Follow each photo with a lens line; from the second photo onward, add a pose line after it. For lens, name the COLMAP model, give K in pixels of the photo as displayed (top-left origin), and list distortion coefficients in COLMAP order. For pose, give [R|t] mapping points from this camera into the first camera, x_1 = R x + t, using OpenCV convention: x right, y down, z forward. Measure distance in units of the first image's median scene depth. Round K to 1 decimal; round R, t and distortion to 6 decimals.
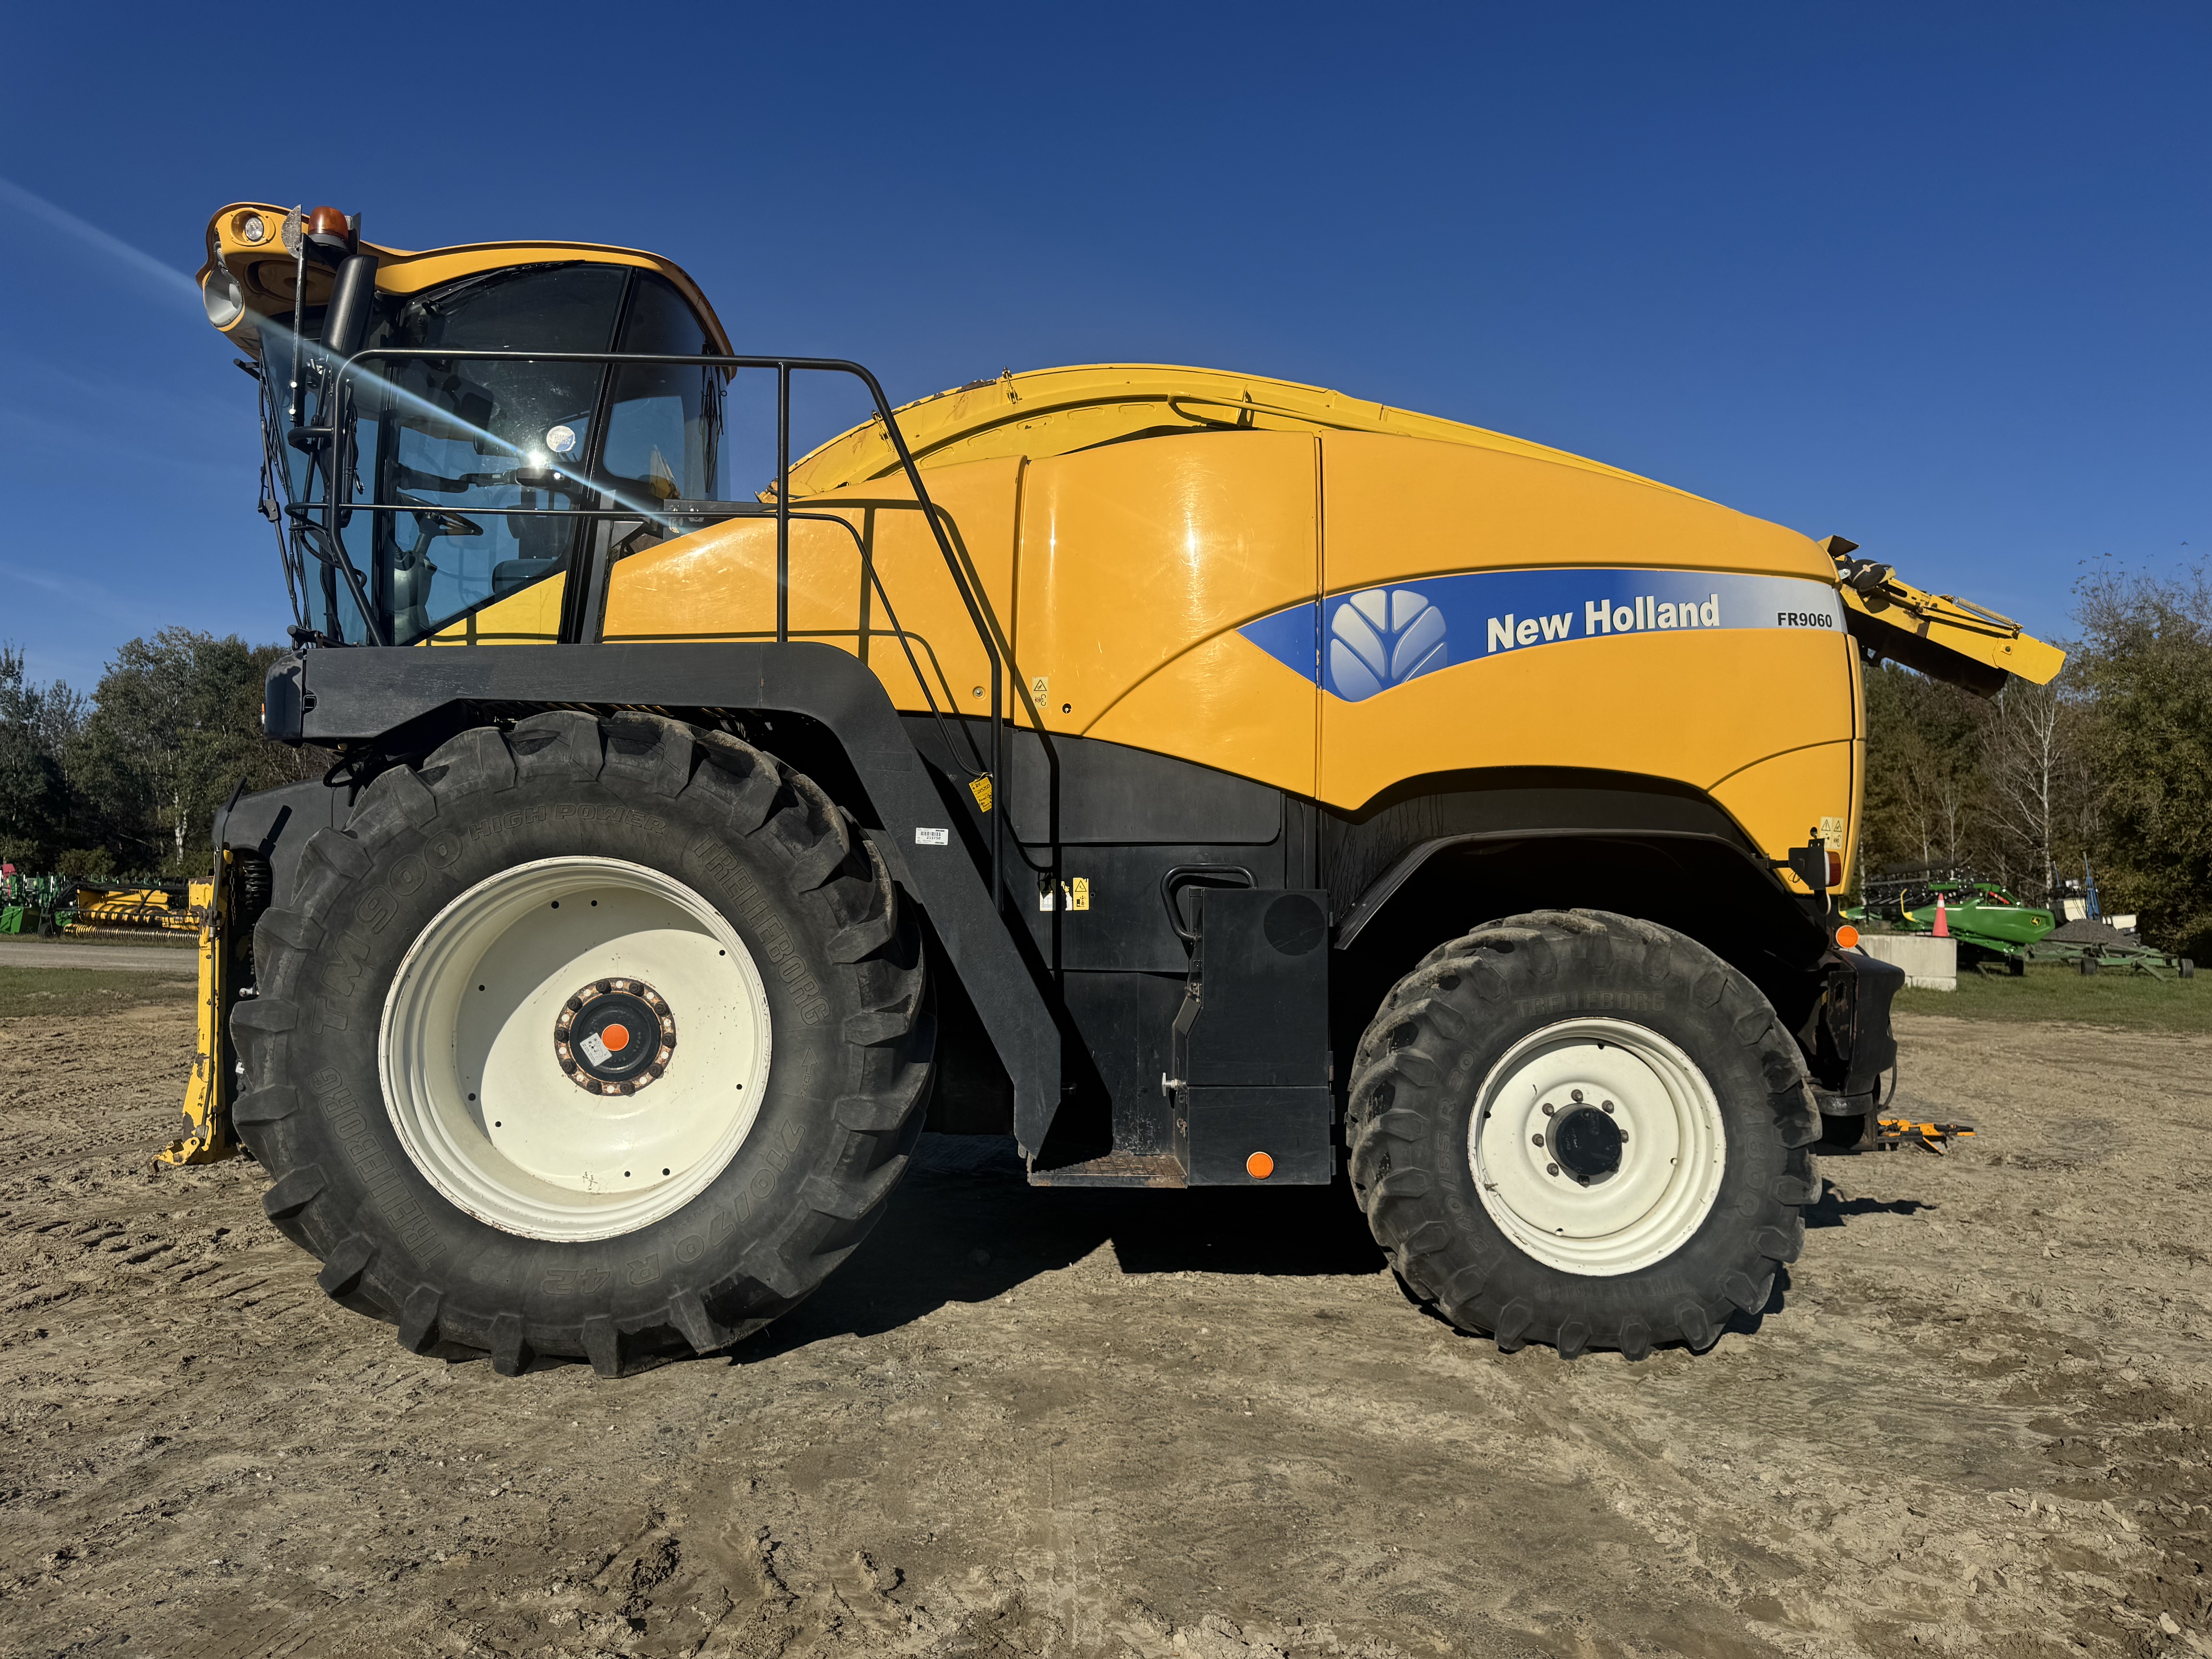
lens RADIAL K [[1538.7, 0, 1114.2], [0, 1538.7, 834.3], [0, 0, 1]] dist [-0.002108, -0.009133]
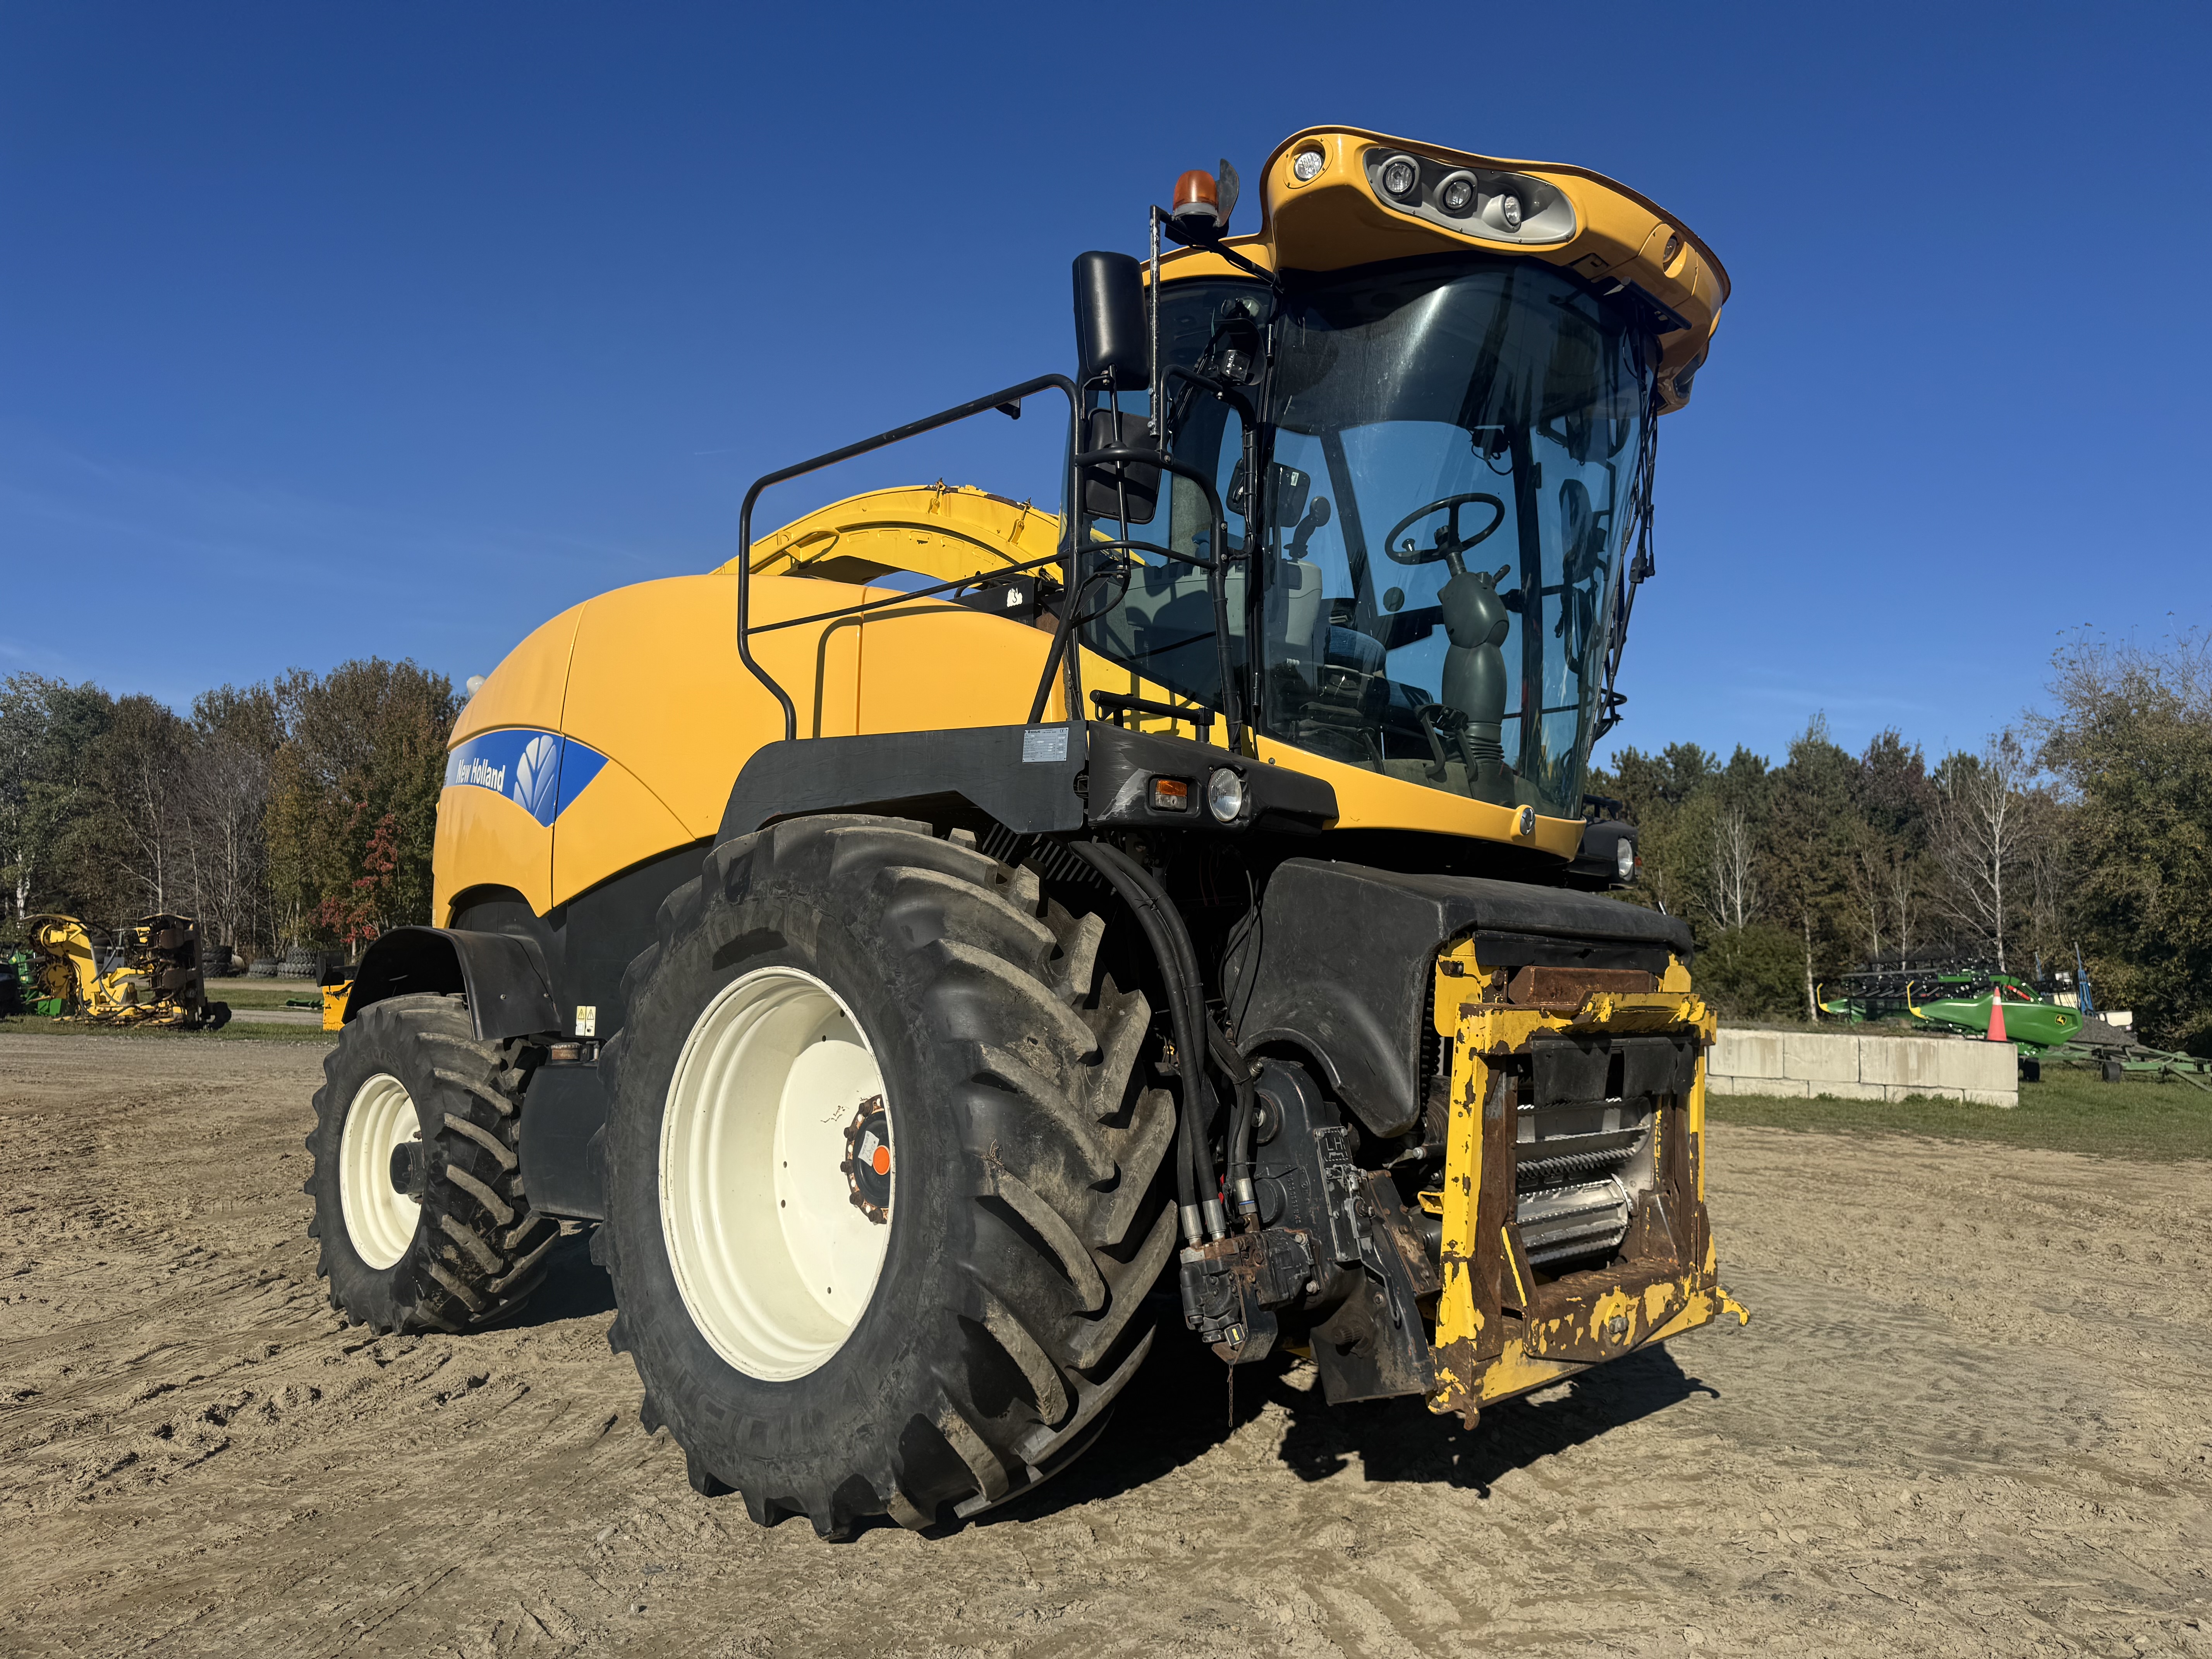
lens RADIAL K [[1538.7, 0, 1100.9], [0, 1538.7, 831.6], [0, 0, 1]] dist [-0.002108, -0.009133]
pose [[0.999181, 0.016341, 0.037012, 0.017788], [-0.014360, 0.998482, -0.053167, 0.003661], [-0.037825, 0.052592, 0.997899, 0.137072]]
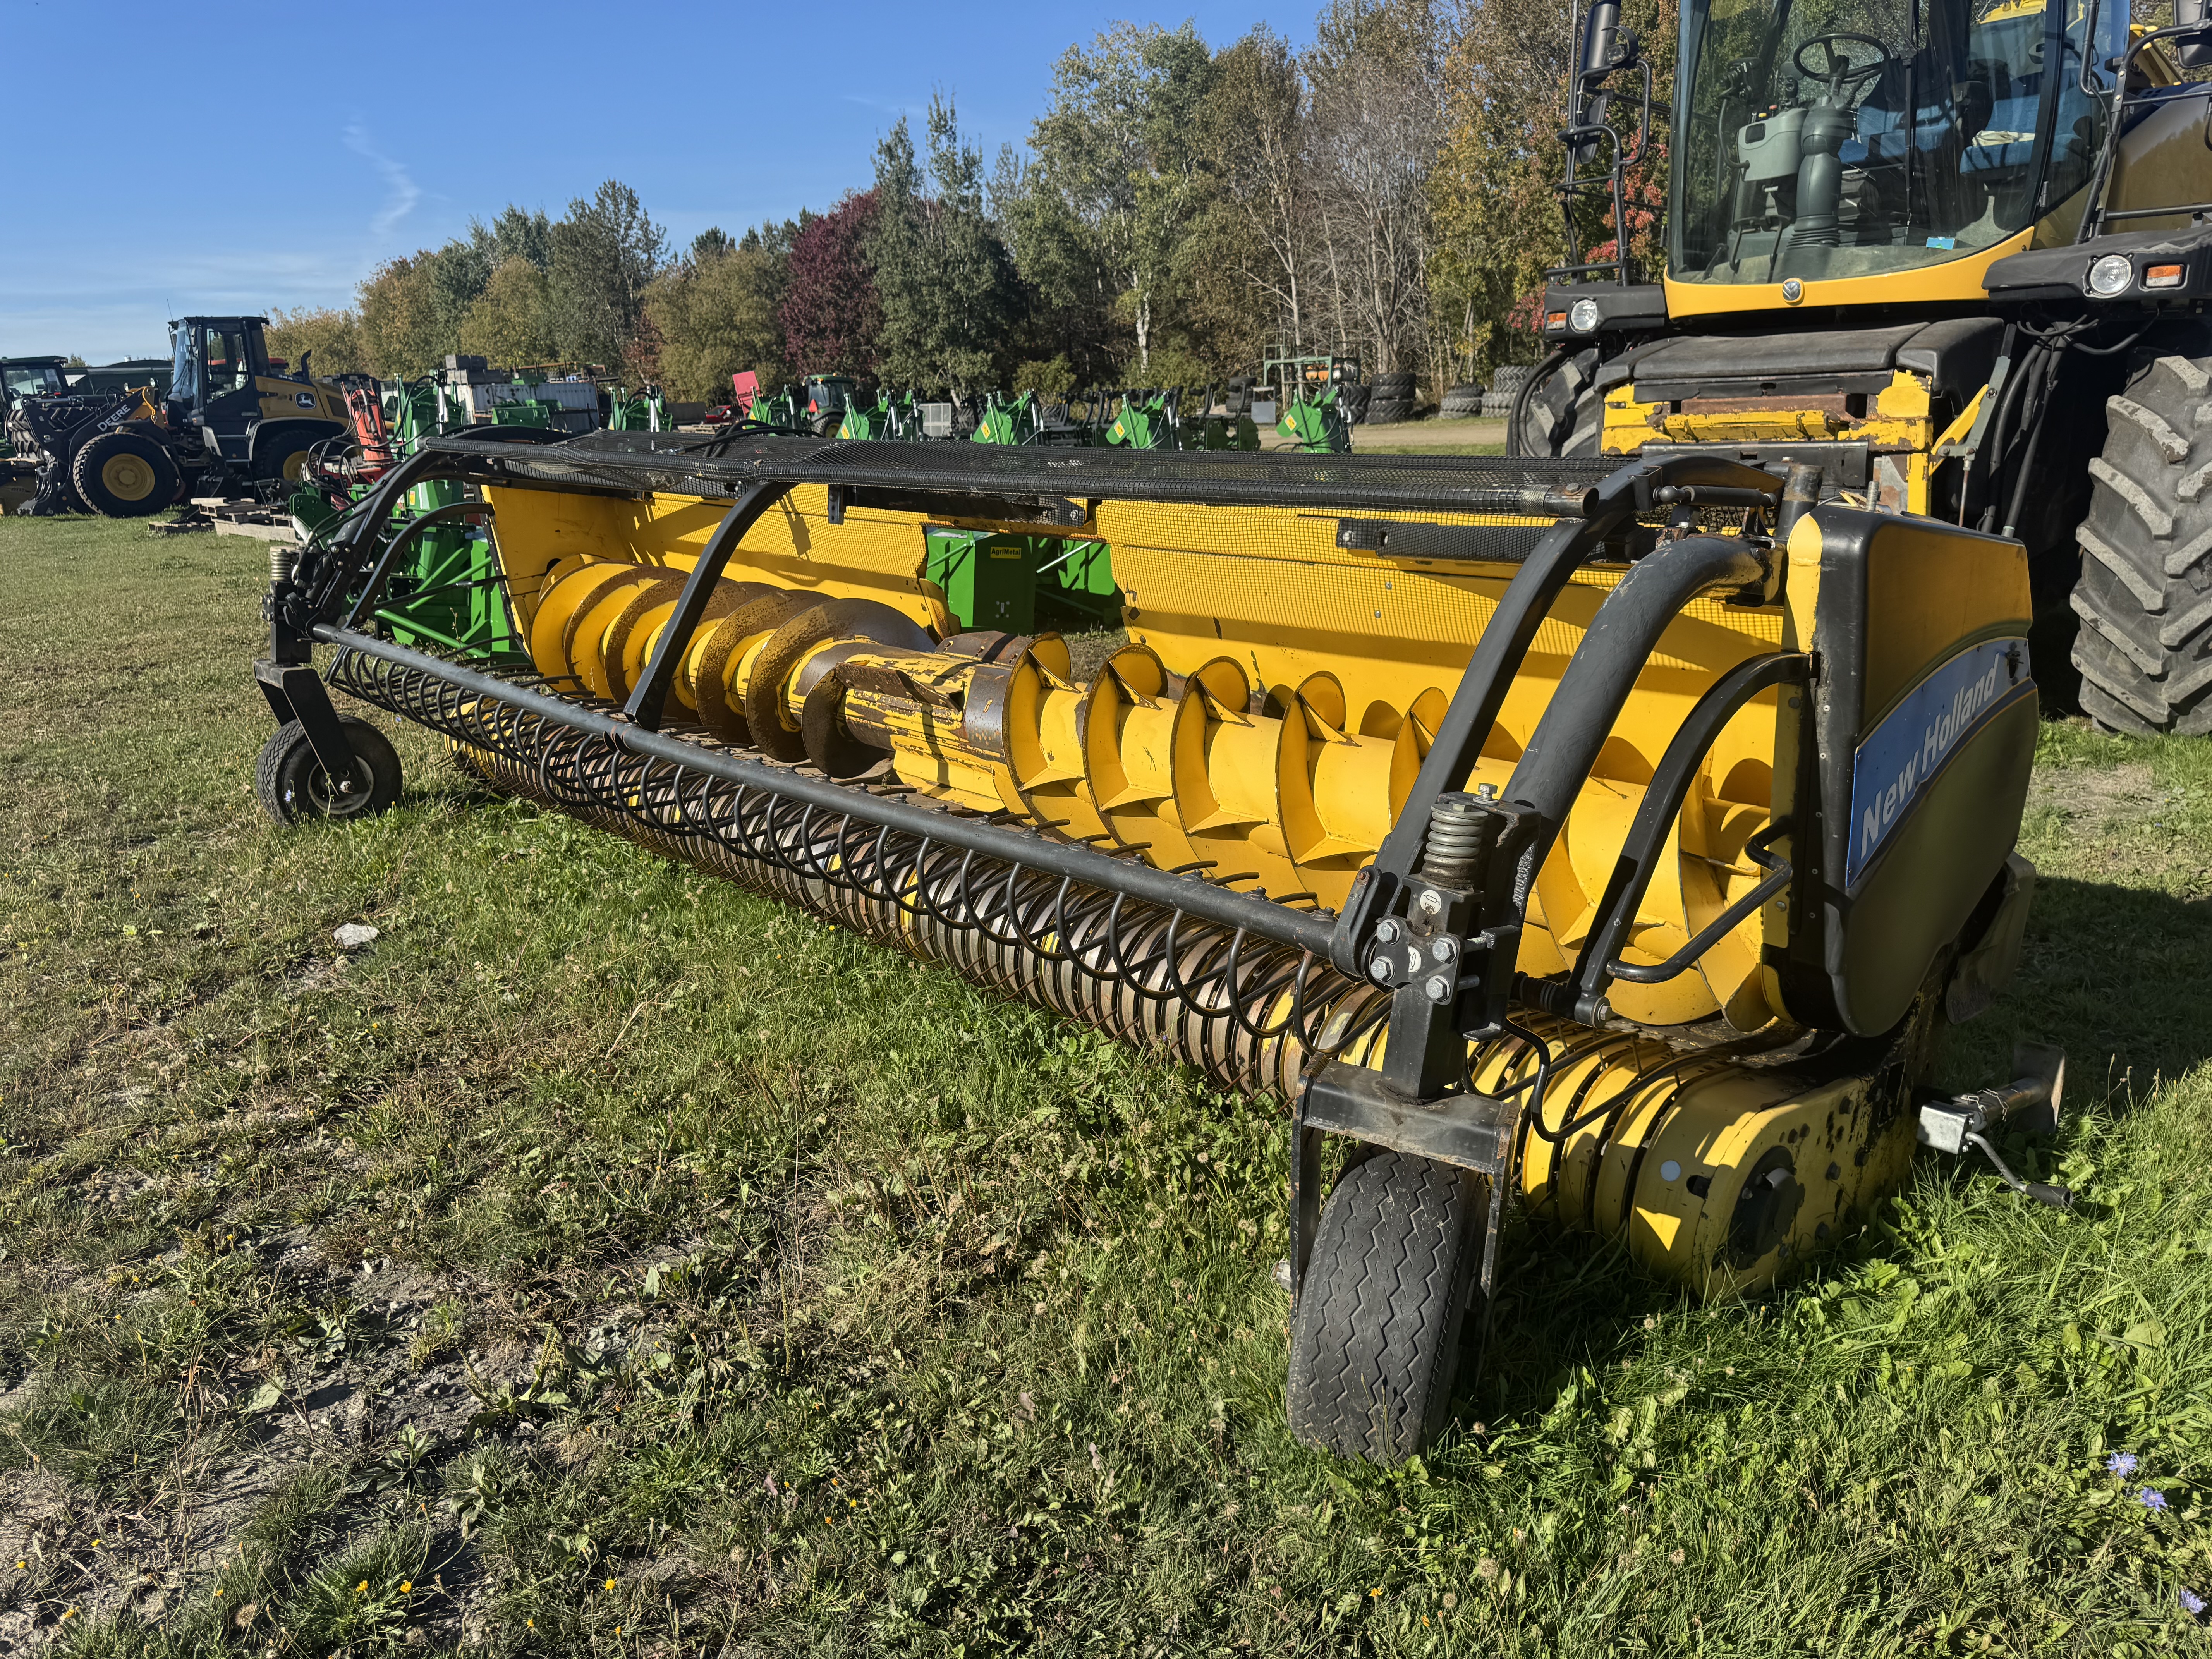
lens RADIAL K [[1538.7, 0, 1111.7], [0, 1538.7, 834.1], [0, 0, 1]] dist [-0.002108, -0.009133]
pose [[0.833833, 0.106942, -0.541559, -0.510085], [0.066812, 0.954291, 0.291315, 0.040173], [0.547959, -0.279091, 0.788575, 0.896950]]
